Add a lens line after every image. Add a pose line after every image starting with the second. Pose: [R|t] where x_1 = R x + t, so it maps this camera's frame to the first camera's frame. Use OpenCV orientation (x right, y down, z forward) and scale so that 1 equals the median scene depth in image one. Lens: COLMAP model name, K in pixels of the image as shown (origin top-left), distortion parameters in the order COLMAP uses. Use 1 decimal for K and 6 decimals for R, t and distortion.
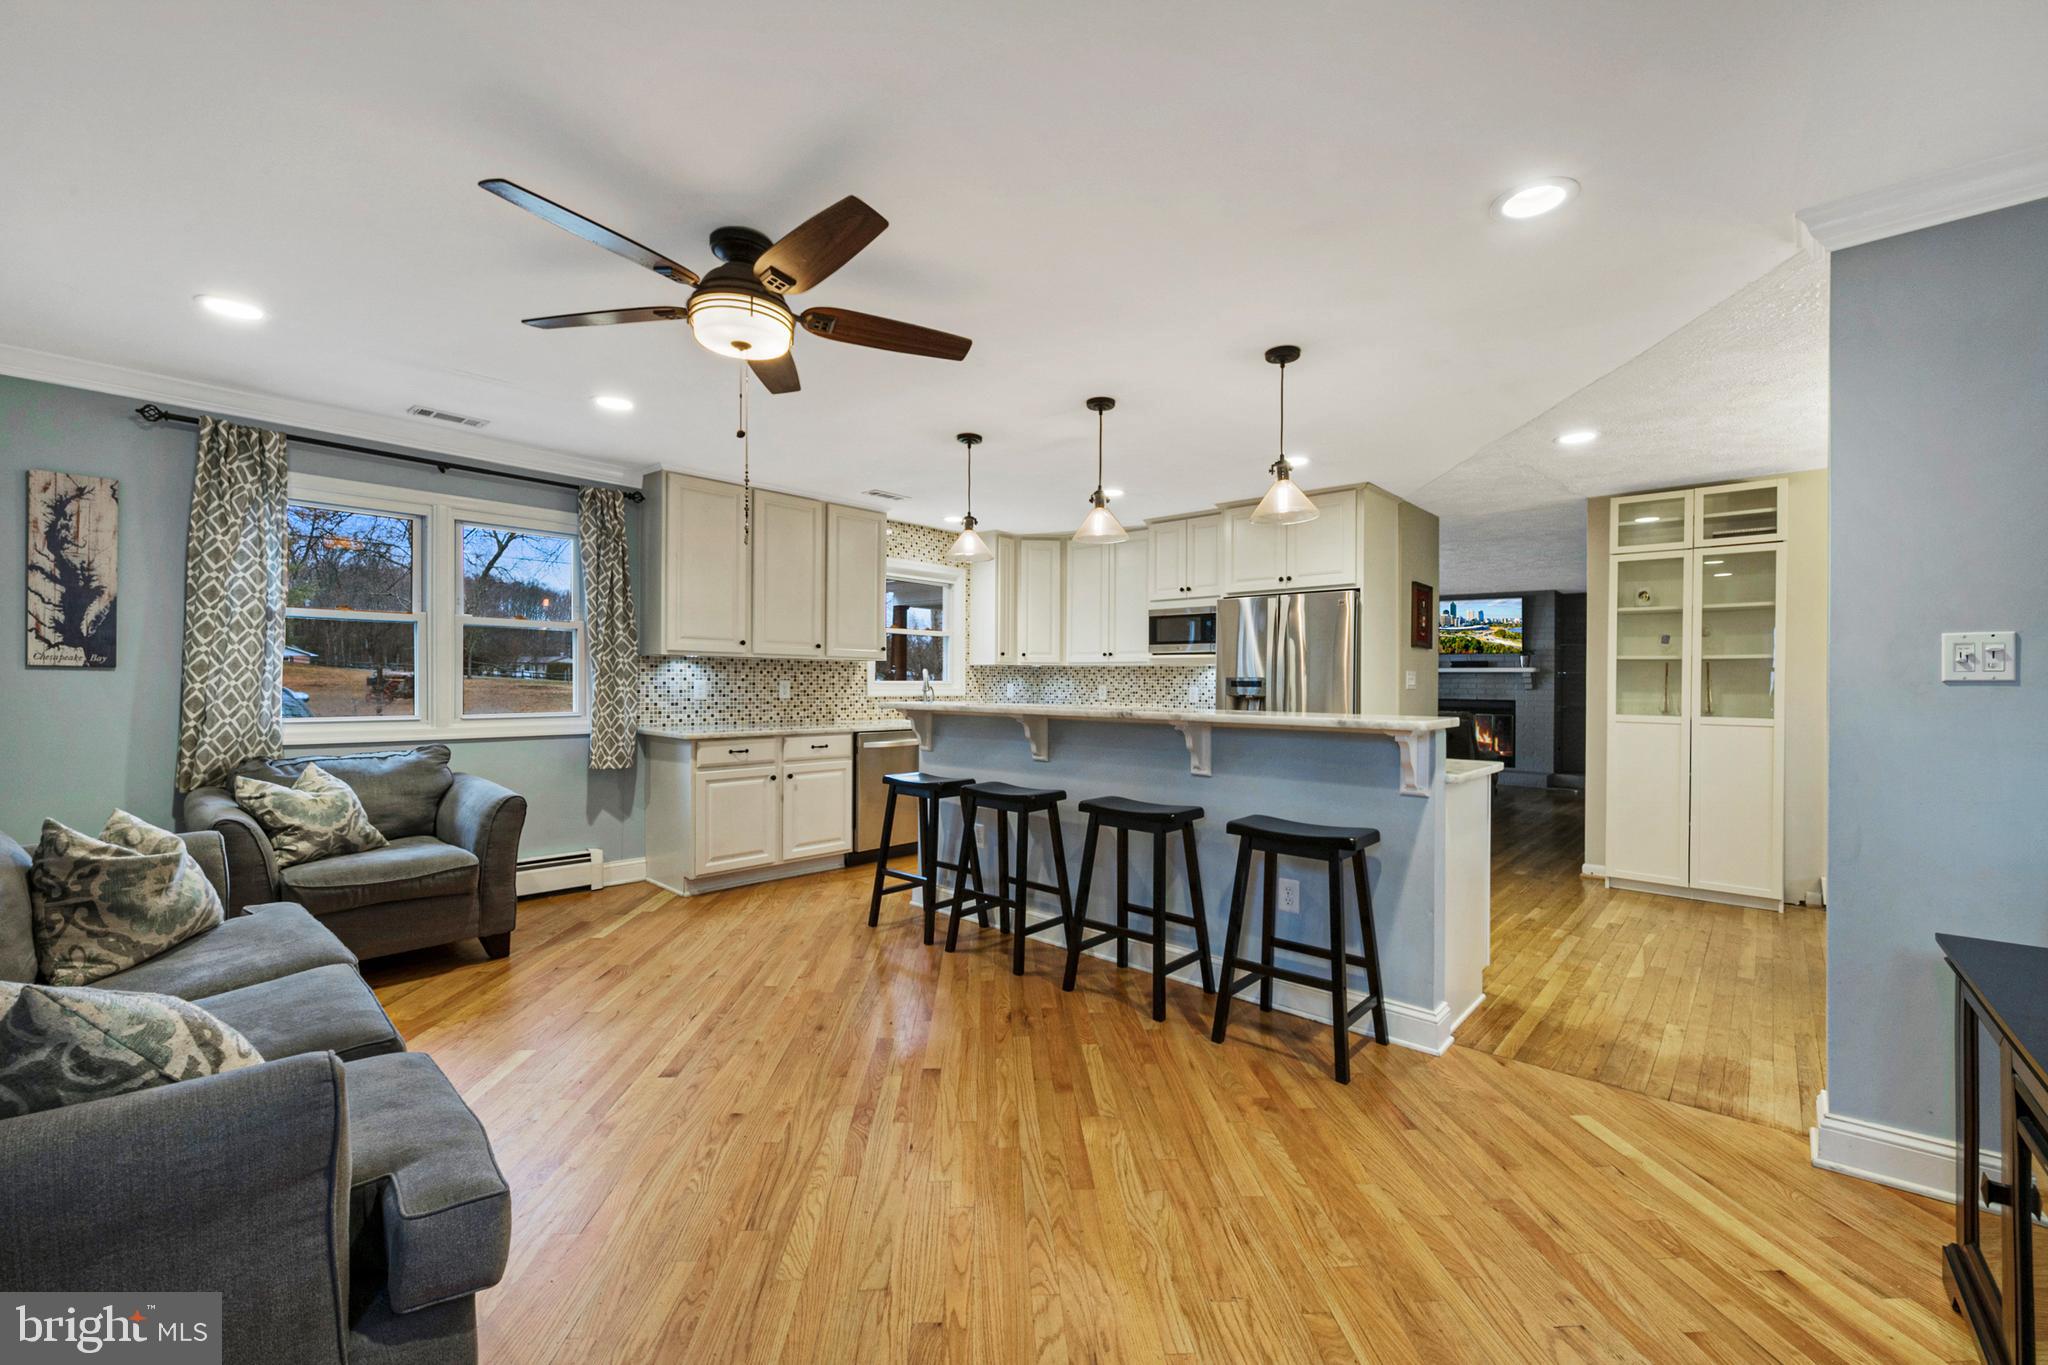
lens RADIAL K [[829.1, 0, 1036.9], [0, 829.1, 684.5], [0, 0, 1]] dist [-0.012041, -0.000043]
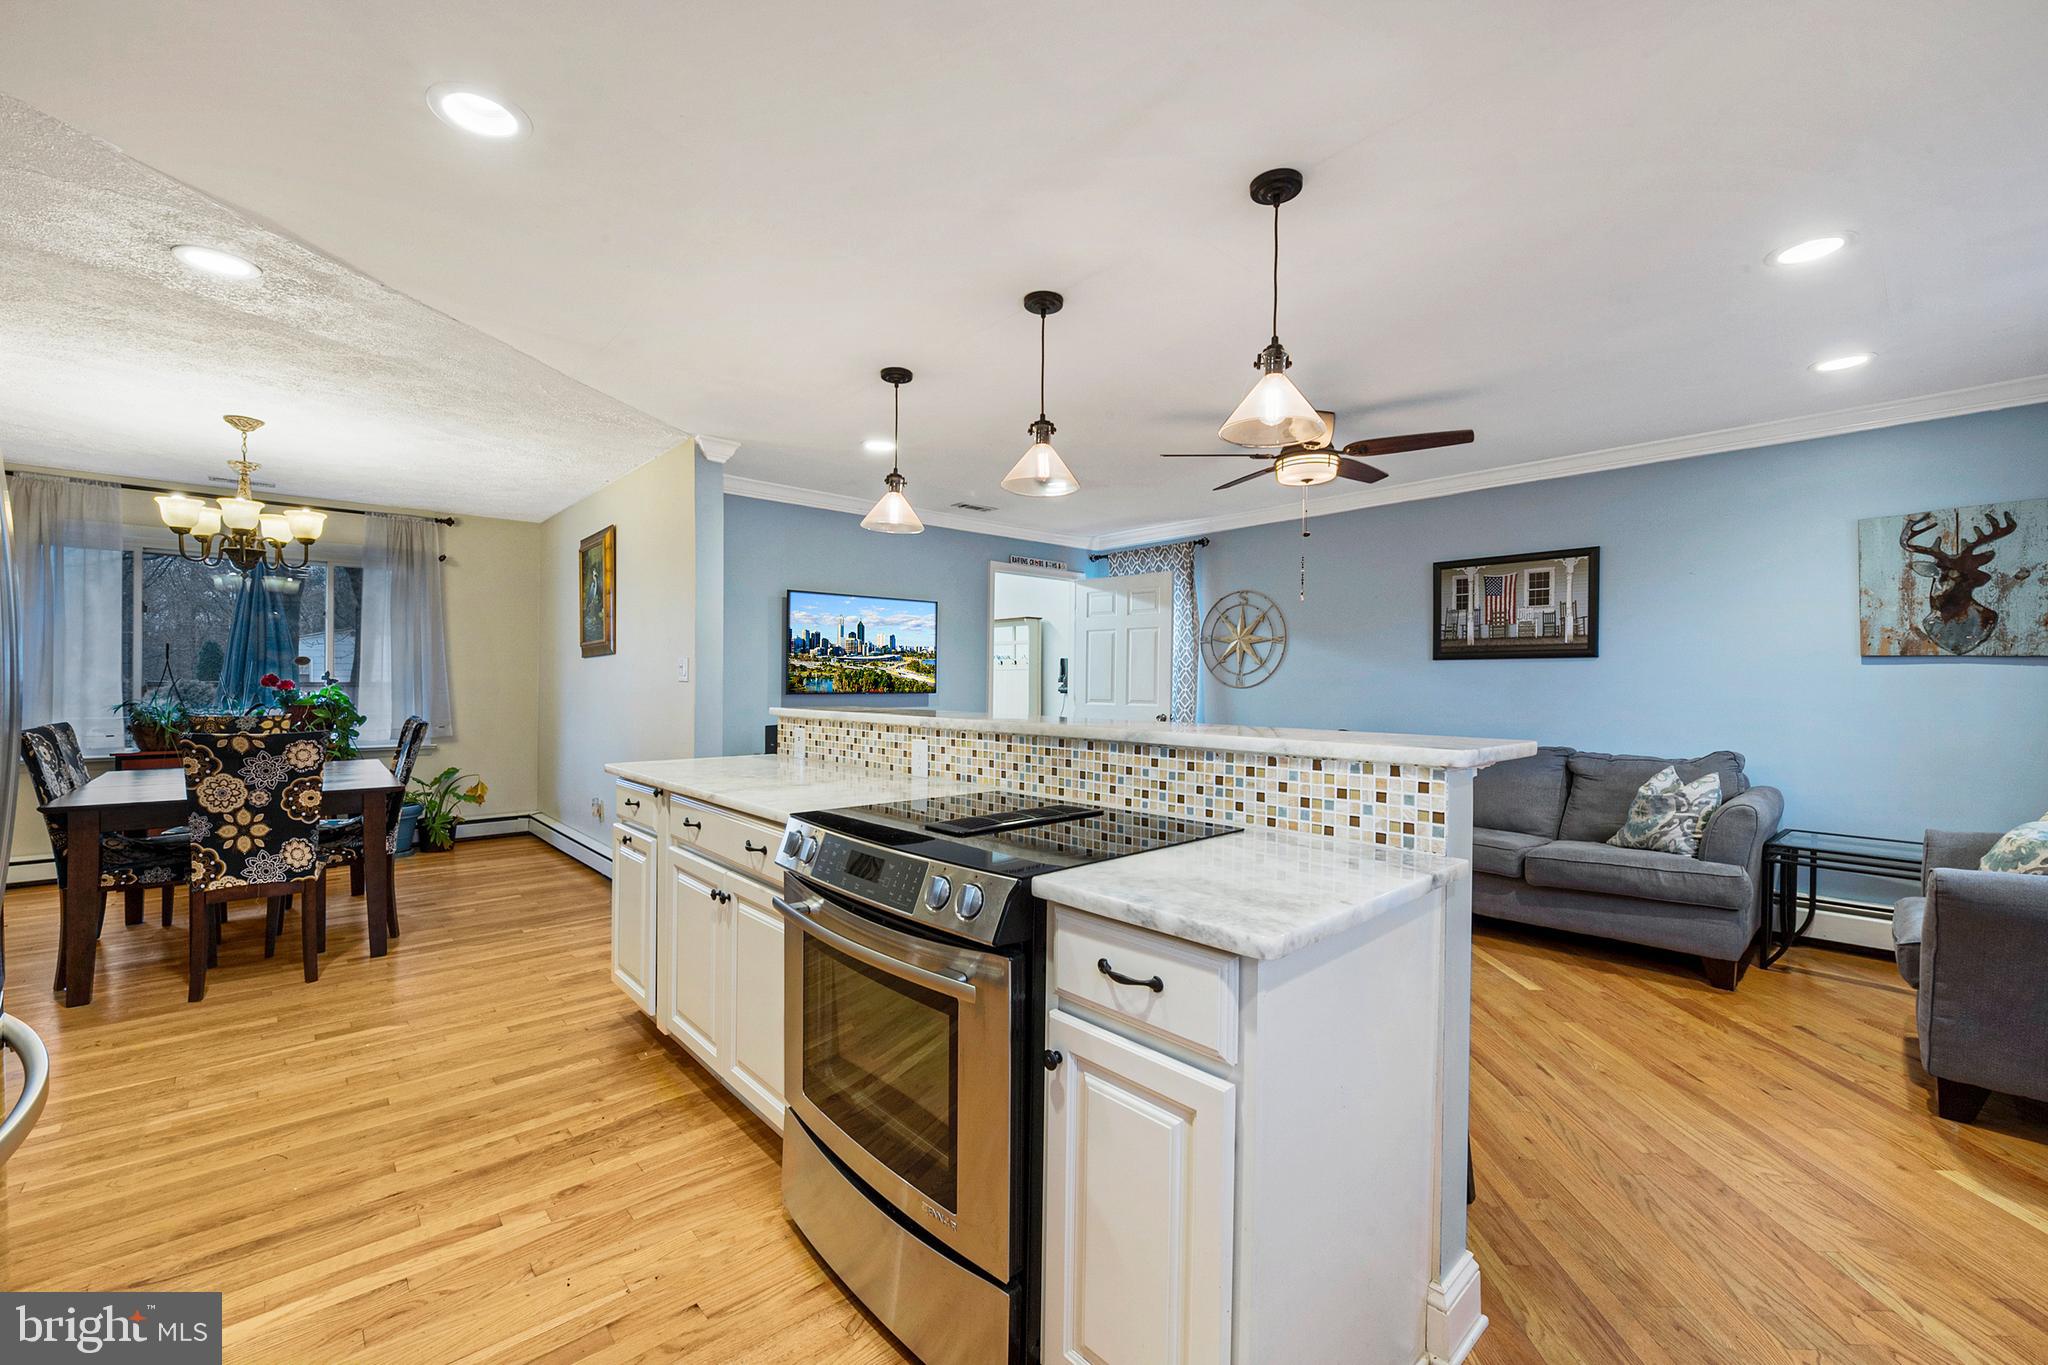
lens RADIAL K [[829.1, 0, 1016.9], [0, 829.1, 685.5], [0, 0, 1]] dist [-0.012041, -0.000043]
pose [[-0.993580, -0.014368, 0.112212, 0.009119], [-0.013485, 0.999872, 0.008618, -0.004227], [-0.112322, 0.007050, -0.993647, 1.250373]]
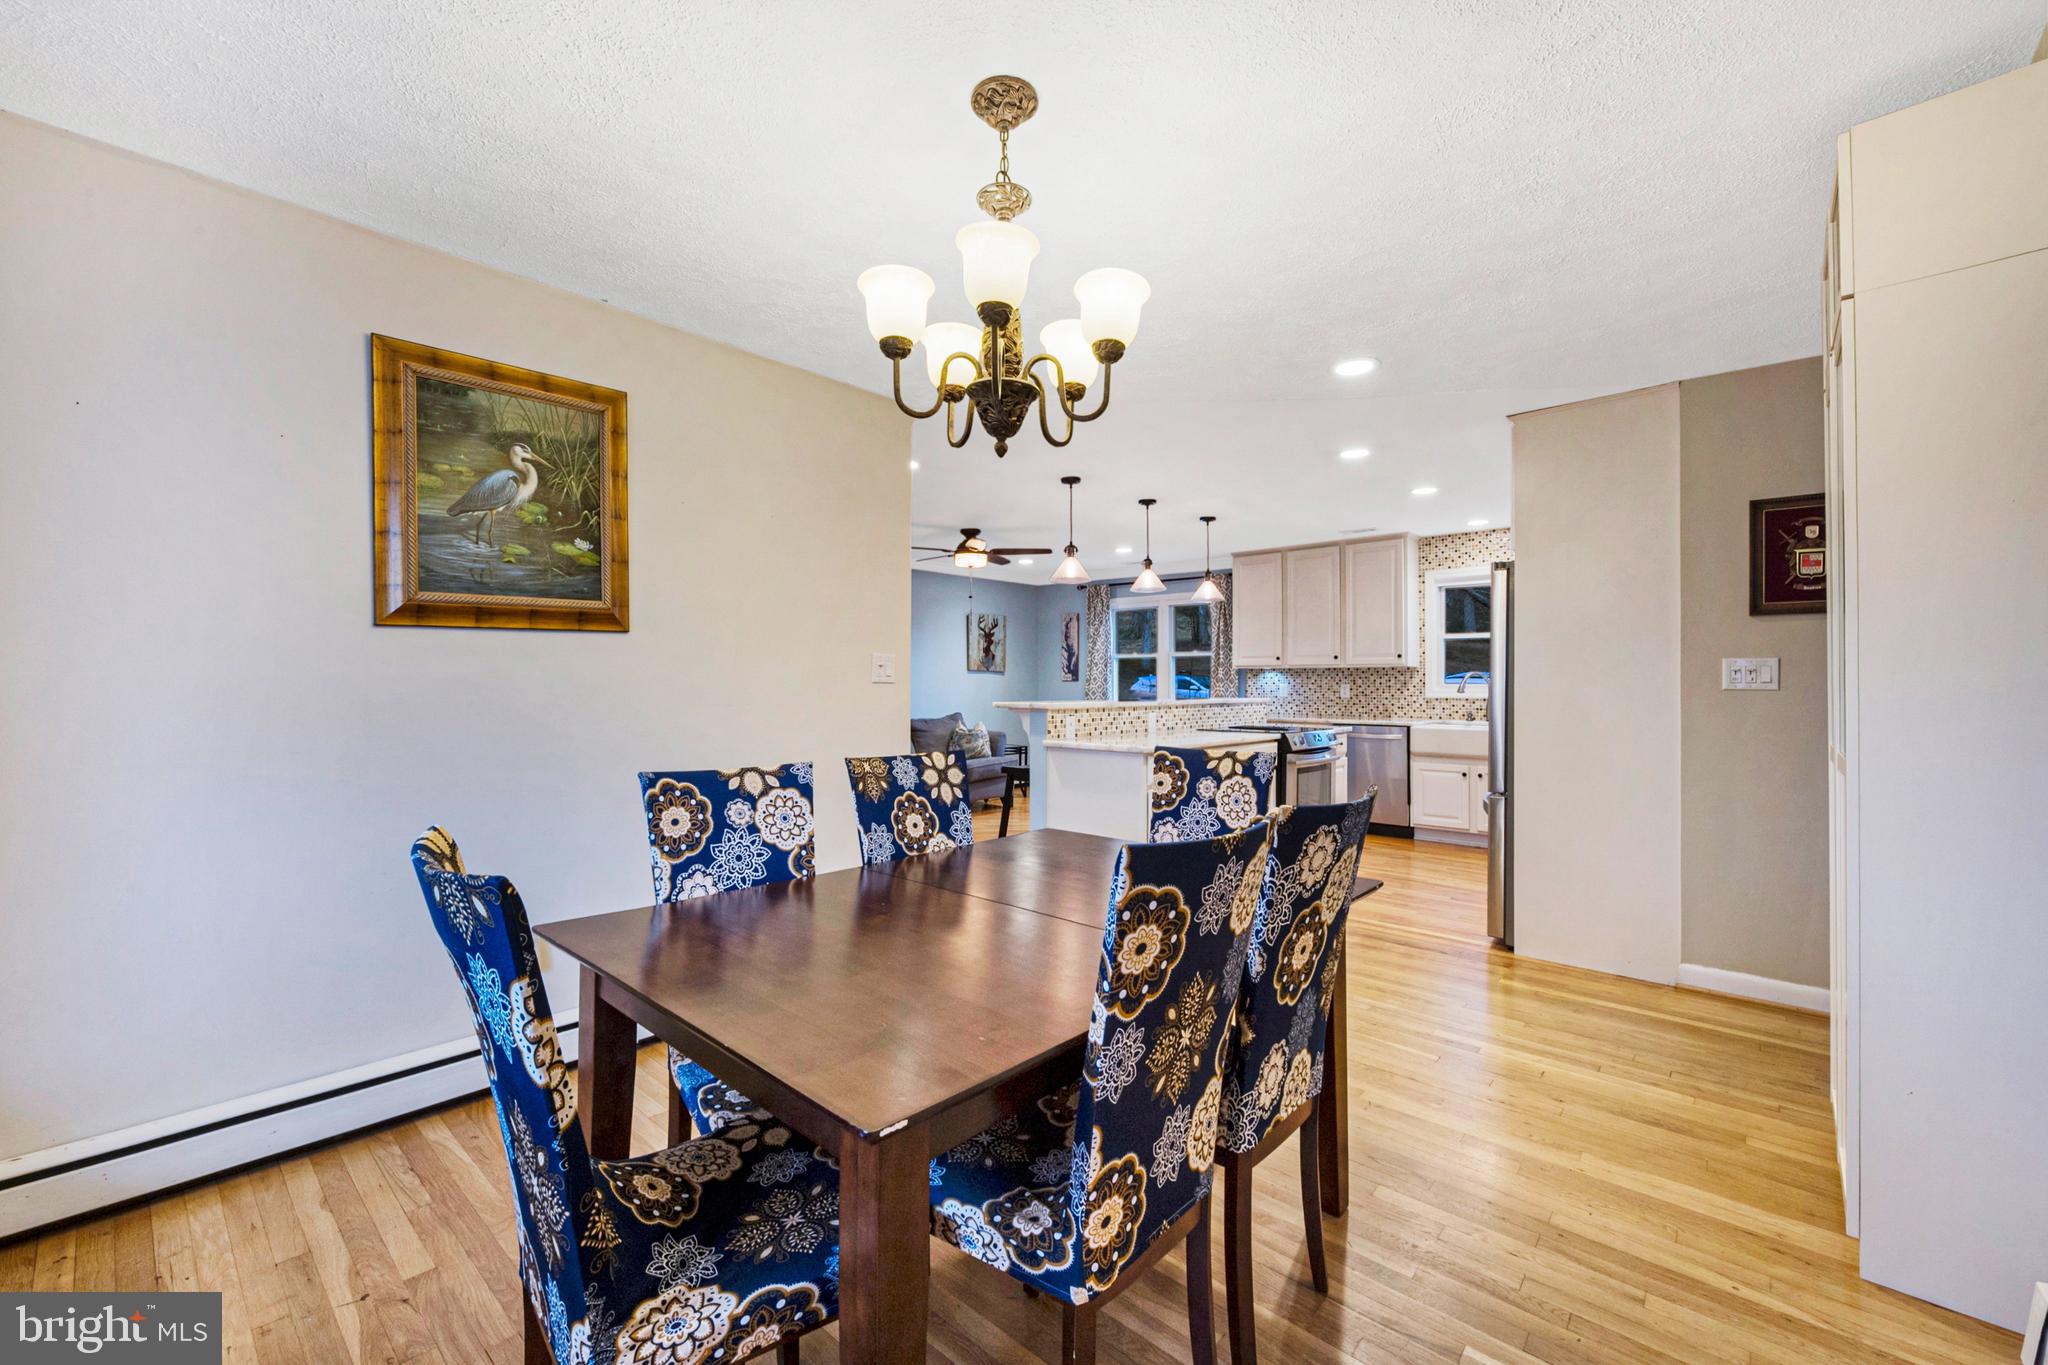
lens RADIAL K [[829.1, 0, 1049.9], [0, 829.1, 687.2], [0, 0, 1]] dist [-0.012041, -0.000043]
pose [[0.011829, -0.003915, -0.999922, 1.164124], [-0.005666, 0.999976, -0.003982, 0.009732], [0.999914, 0.005713, 0.011806, 0.587666]]
